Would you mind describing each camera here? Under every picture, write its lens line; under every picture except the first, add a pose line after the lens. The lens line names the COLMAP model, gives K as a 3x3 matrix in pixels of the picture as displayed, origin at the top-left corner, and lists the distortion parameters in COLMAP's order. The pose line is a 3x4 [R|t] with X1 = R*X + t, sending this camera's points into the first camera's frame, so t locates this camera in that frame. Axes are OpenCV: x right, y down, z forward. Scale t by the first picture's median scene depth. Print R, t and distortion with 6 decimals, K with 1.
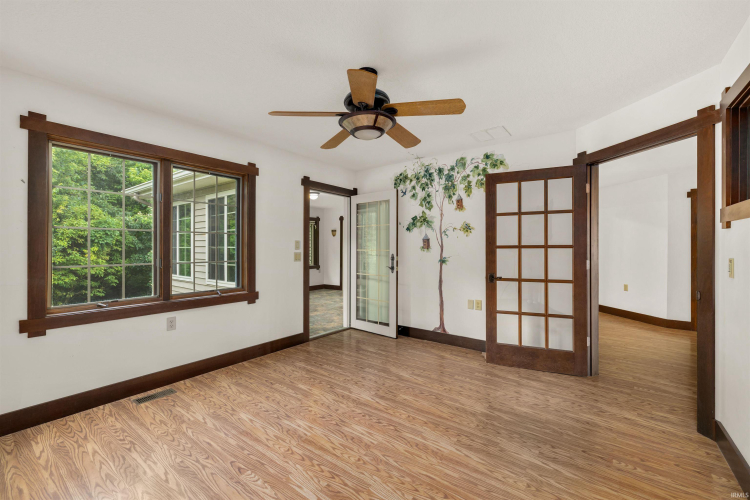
lens RADIAL K [[315.1, 0, 376.2], [0, 315.1, 245.9], [0, 0, 1]] dist [0.000728, 0.000049]
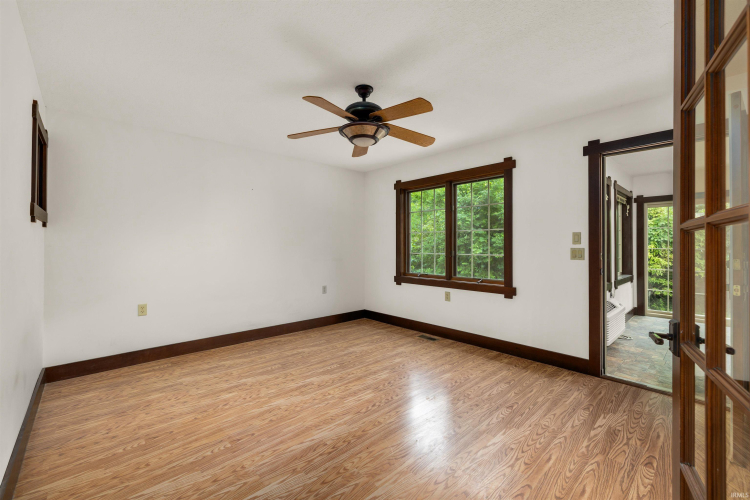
lens RADIAL K [[315.1, 0, 366.7], [0, 315.1, 243.6], [0, 0, 1]] dist [0.000728, 0.000049]
pose [[-0.194439, -0.010779, -0.980855, 0.853351], [0.004386, 0.999920, -0.011858, 0.025051], [0.980905, -0.006608, -0.194376, 0.959808]]
